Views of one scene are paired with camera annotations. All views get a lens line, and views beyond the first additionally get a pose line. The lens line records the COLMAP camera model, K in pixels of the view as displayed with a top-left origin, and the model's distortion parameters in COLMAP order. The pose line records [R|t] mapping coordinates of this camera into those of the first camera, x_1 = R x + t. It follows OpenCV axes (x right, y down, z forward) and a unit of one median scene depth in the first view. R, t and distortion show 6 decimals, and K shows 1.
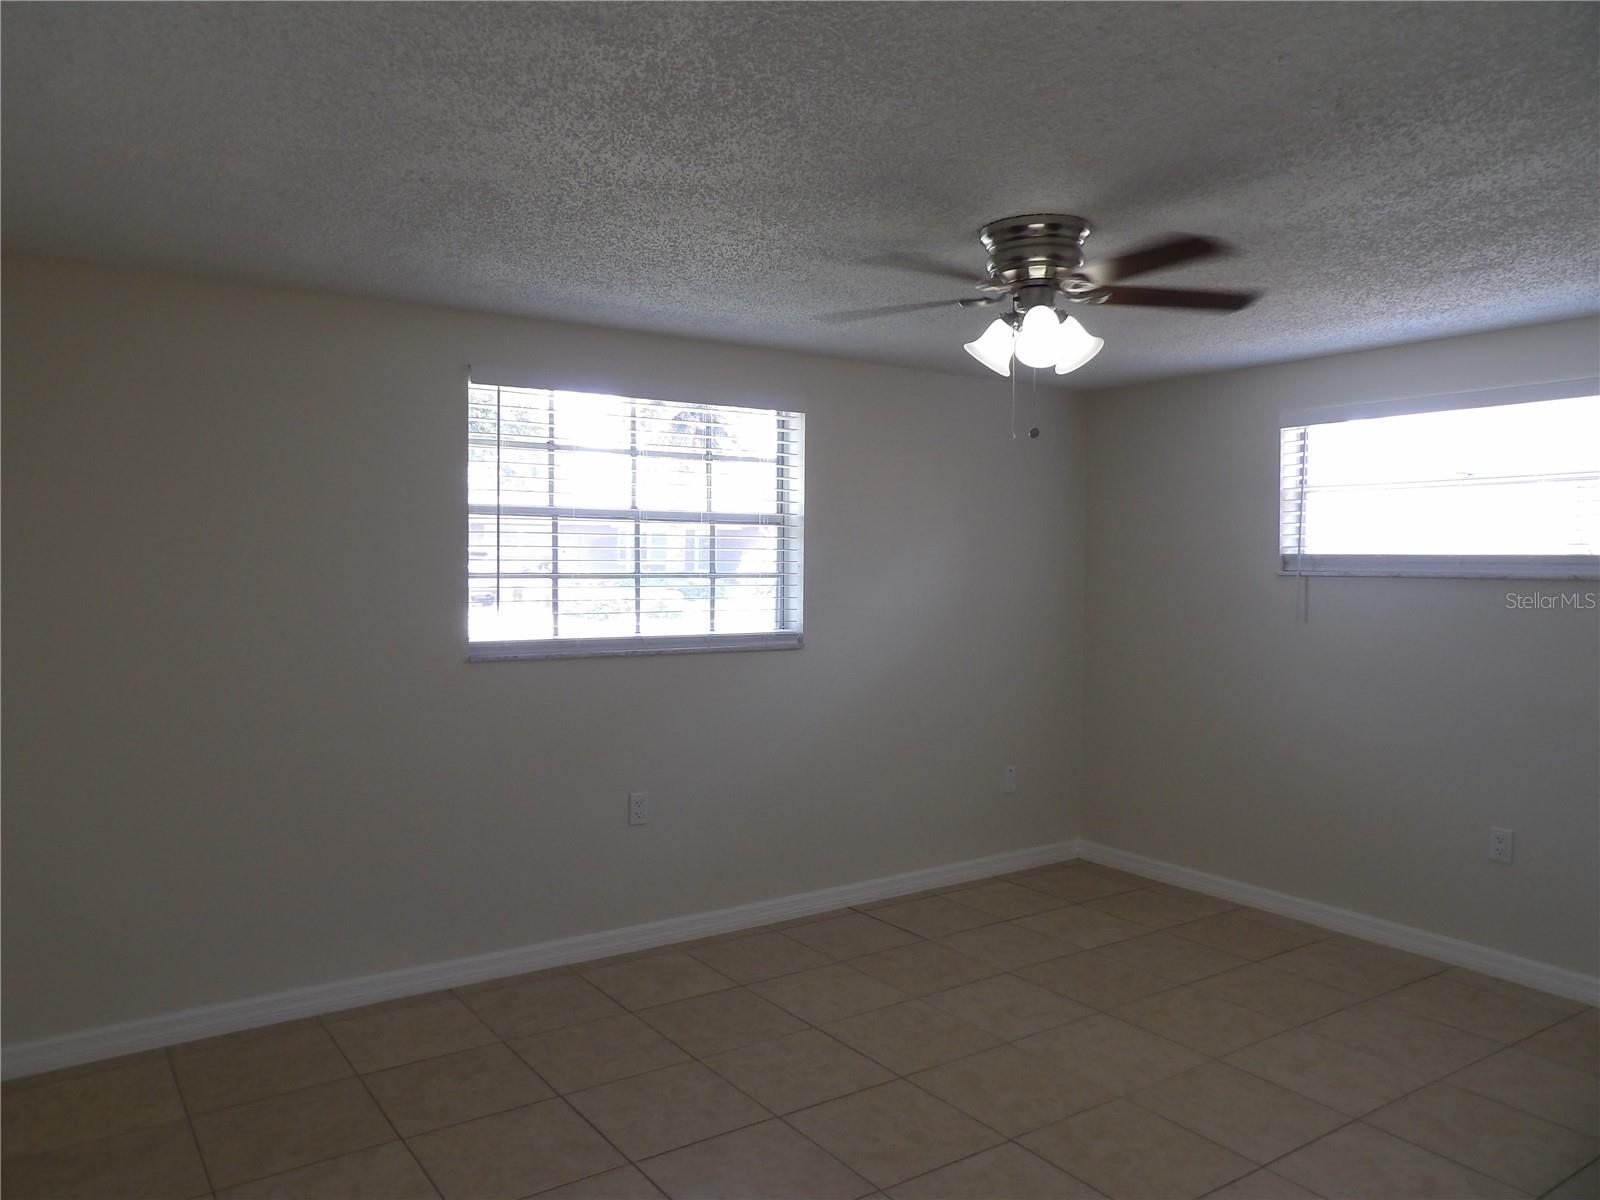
lens RADIAL K [[1156.6, 0, 796.6], [0, 1156.6, 587.2], [0, 0, 1]] dist [-0.031677, 0.034333]
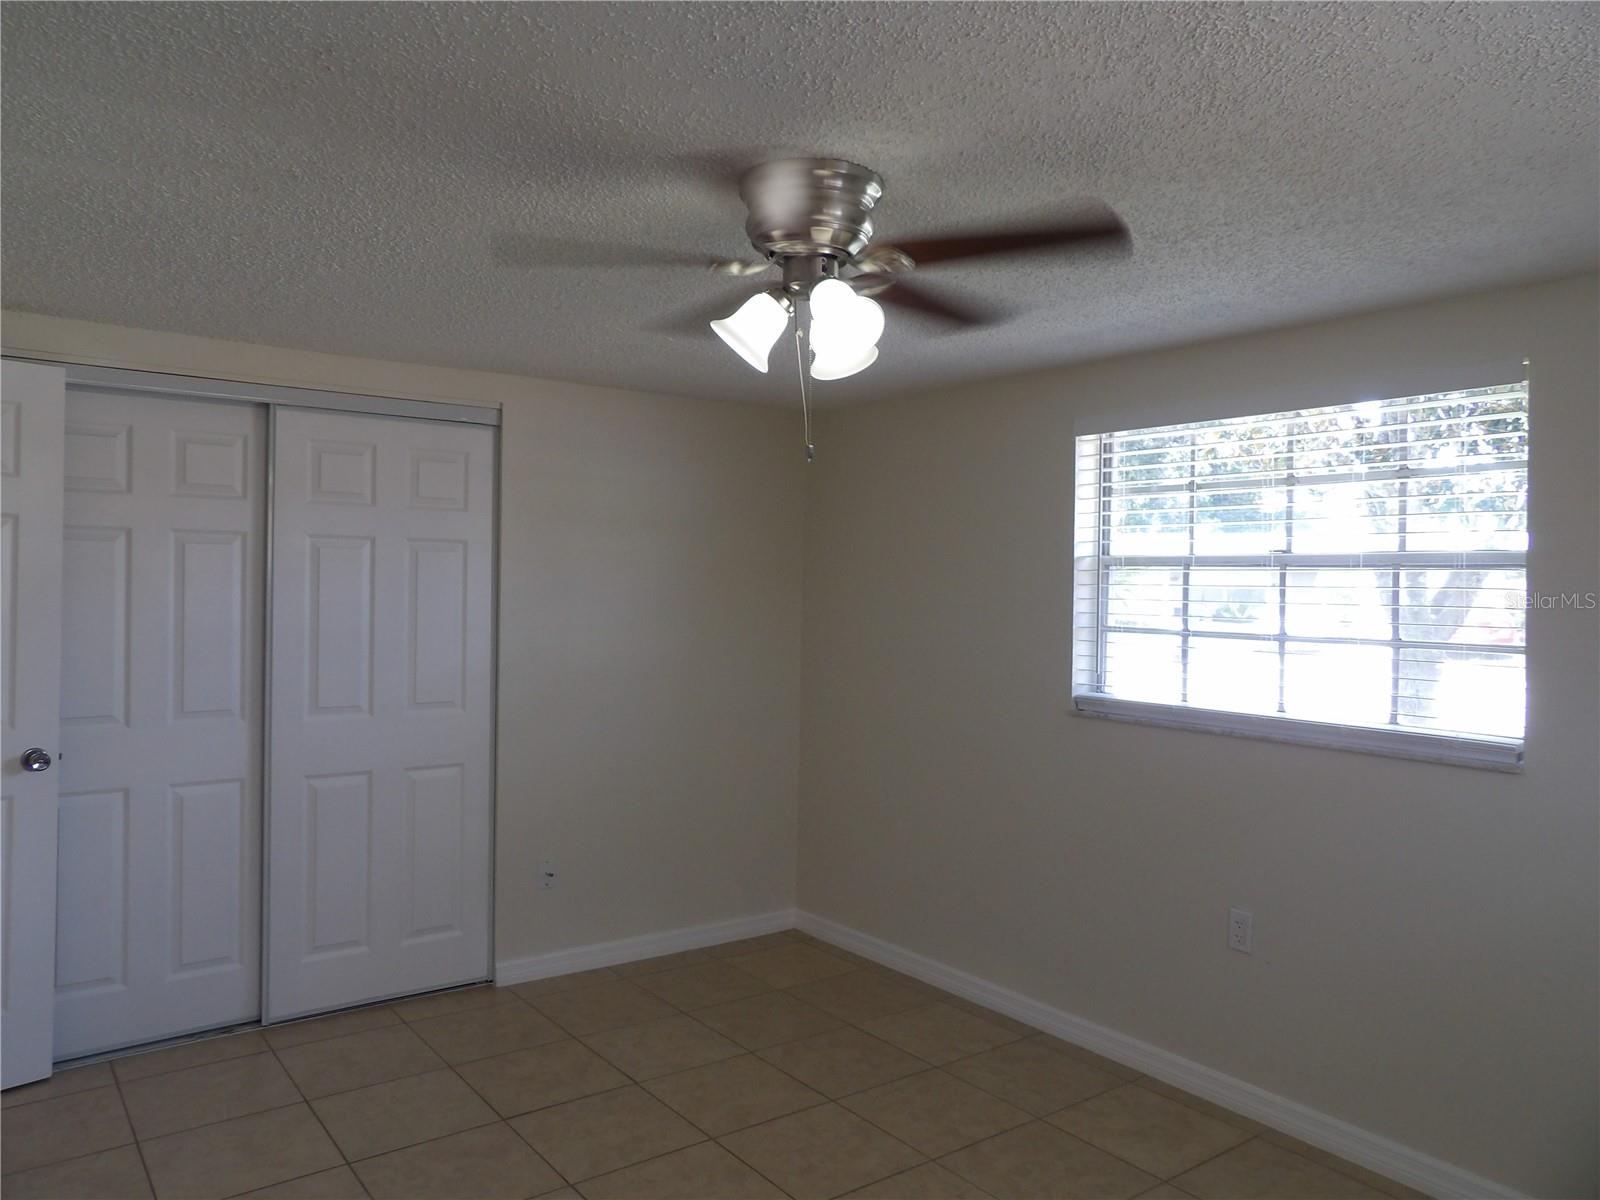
lens RADIAL K [[1156.6, 0, 799.3], [0, 1156.6, 598.1], [0, 0, 1]] dist [-0.031677, 0.034333]
pose [[0.035845, 0.001683, -0.999356, 0.644652], [-0.042698, 0.999088, 0.000151, -0.024012], [0.998445, 0.042665, 0.035884, 0.662811]]
